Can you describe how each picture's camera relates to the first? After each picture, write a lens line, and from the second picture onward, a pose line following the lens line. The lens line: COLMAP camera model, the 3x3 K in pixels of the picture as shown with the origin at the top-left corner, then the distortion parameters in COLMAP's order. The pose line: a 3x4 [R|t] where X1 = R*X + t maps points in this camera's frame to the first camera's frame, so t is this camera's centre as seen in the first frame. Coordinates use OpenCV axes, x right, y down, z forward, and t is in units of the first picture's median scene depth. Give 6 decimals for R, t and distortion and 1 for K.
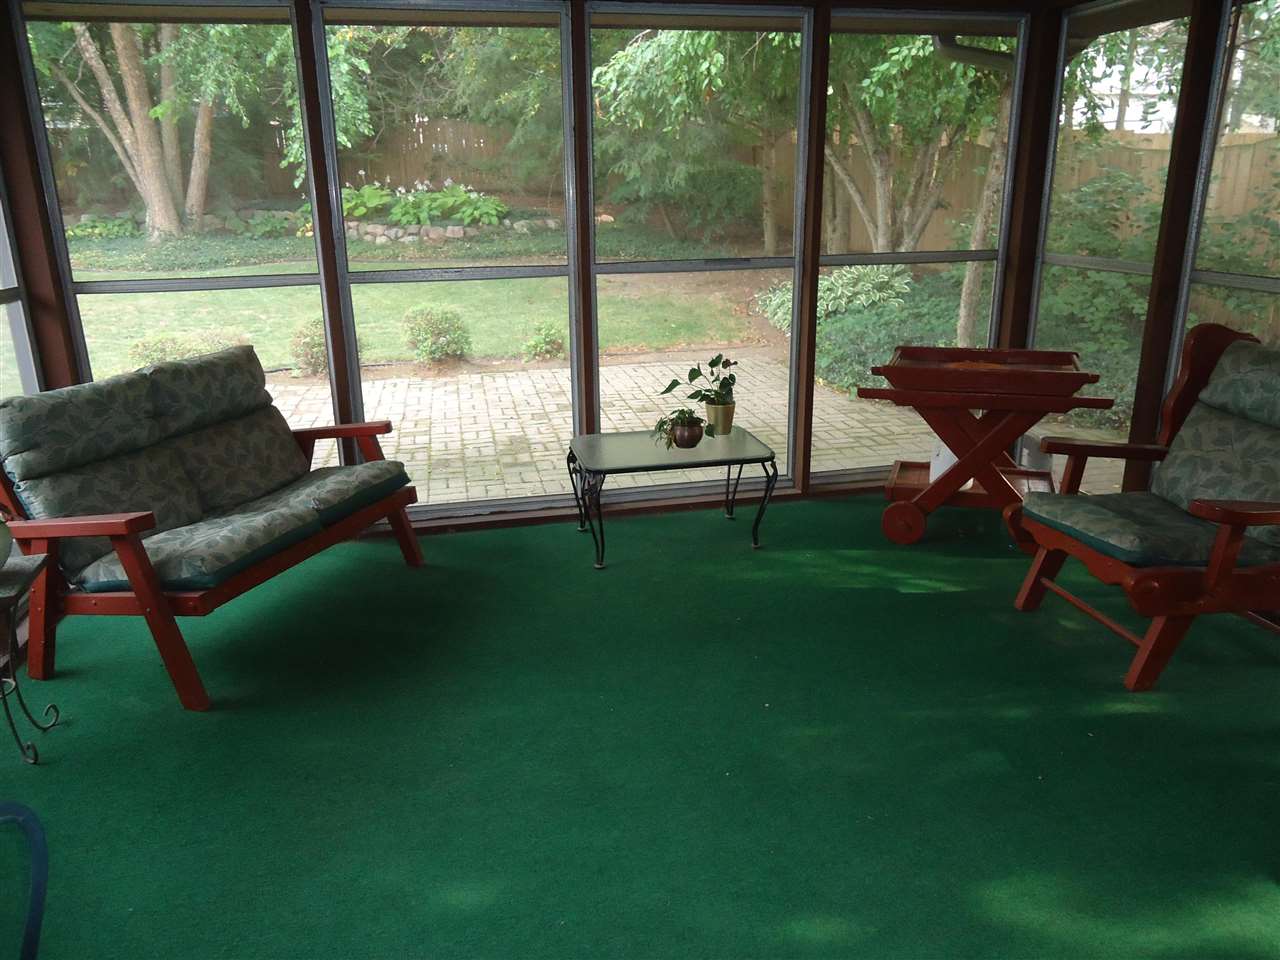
lens RADIAL K [[927.9, 0, 637.2], [0, 927.9, 482.1], [0, 0, 1]] dist [-0.004796, -0.003774]
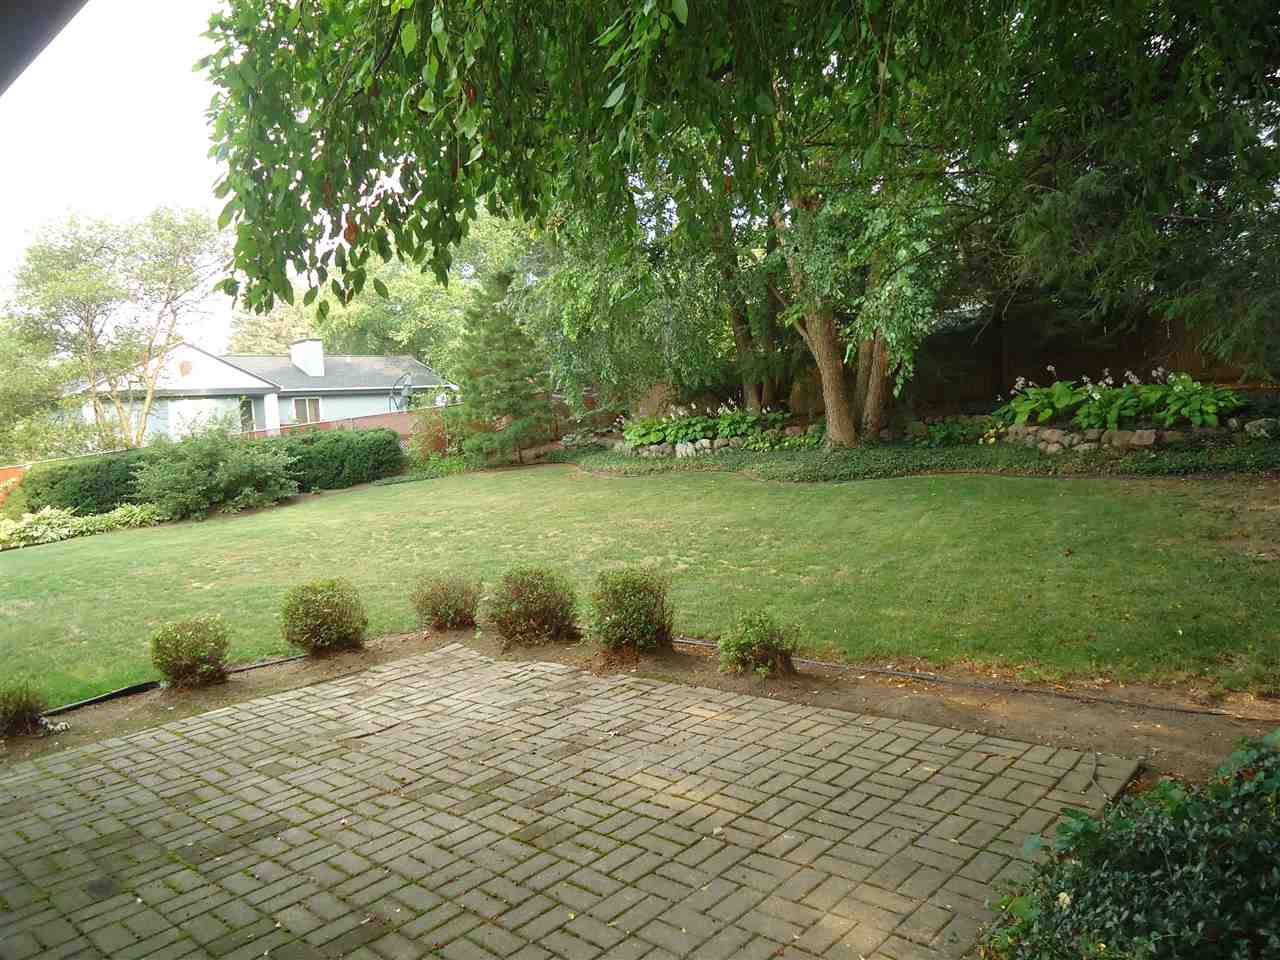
lens RADIAL K [[927.9, 0, 639.6], [0, 927.9, 477.6], [0, 0, 1]] dist [-0.004796, -0.003774]
pose [[0.574980, 0.019504, -0.817935, 0.172298], [-0.184684, 0.977007, -0.106529, -0.086188], [0.797051, 0.212311, 0.565362, 0.271978]]
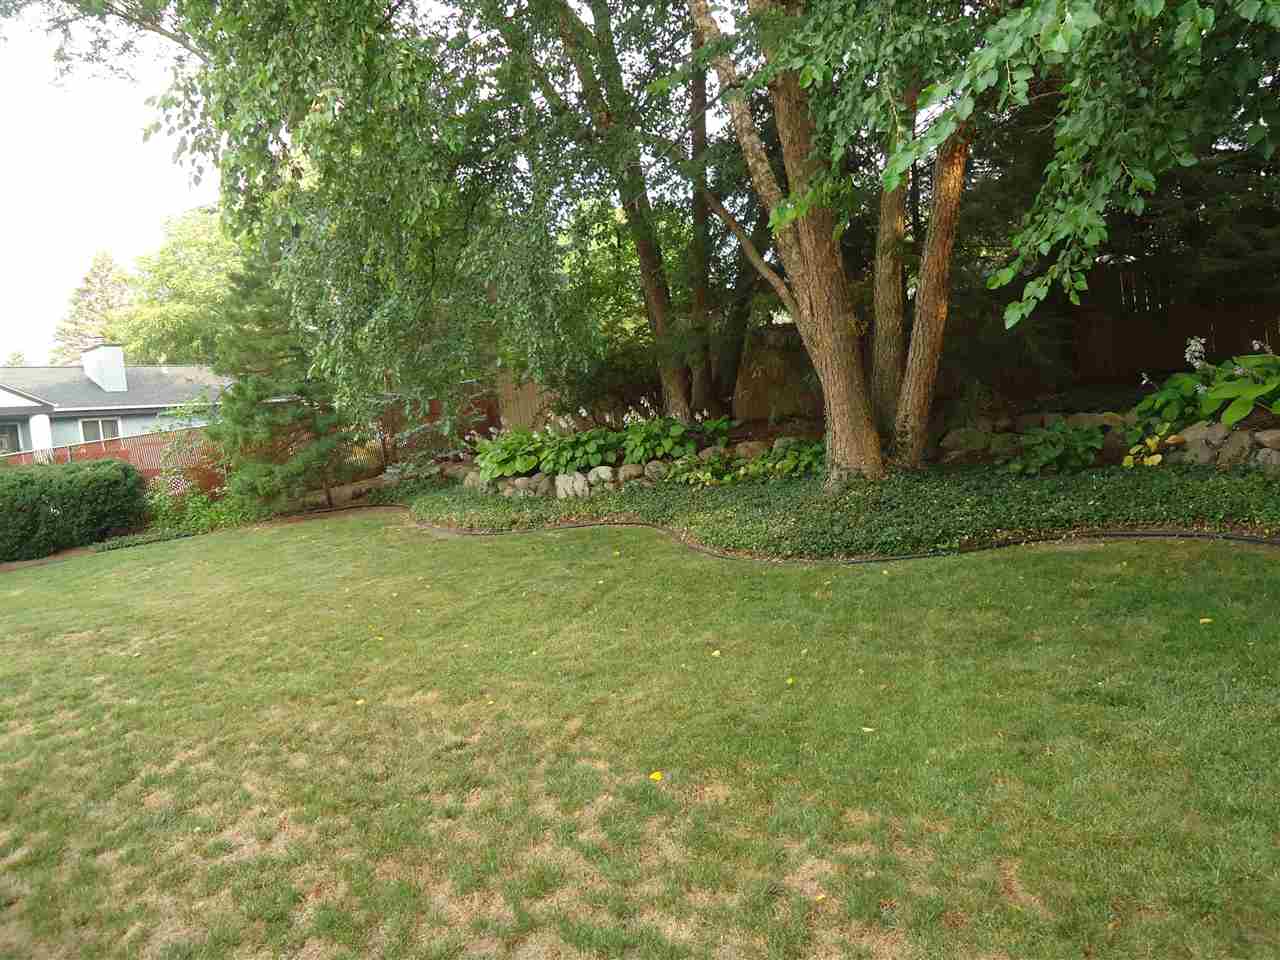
lens RADIAL K [[927.9, 0, 636.7], [0, 927.9, 474.5], [0, 0, 1]] dist [-0.004796, -0.003774]
pose [[0.649743, -0.014532, -0.760015, -0.186085], [-0.140101, 0.980400, -0.138519, -0.173059], [0.747131, 0.196481, 0.634972, 0.561082]]
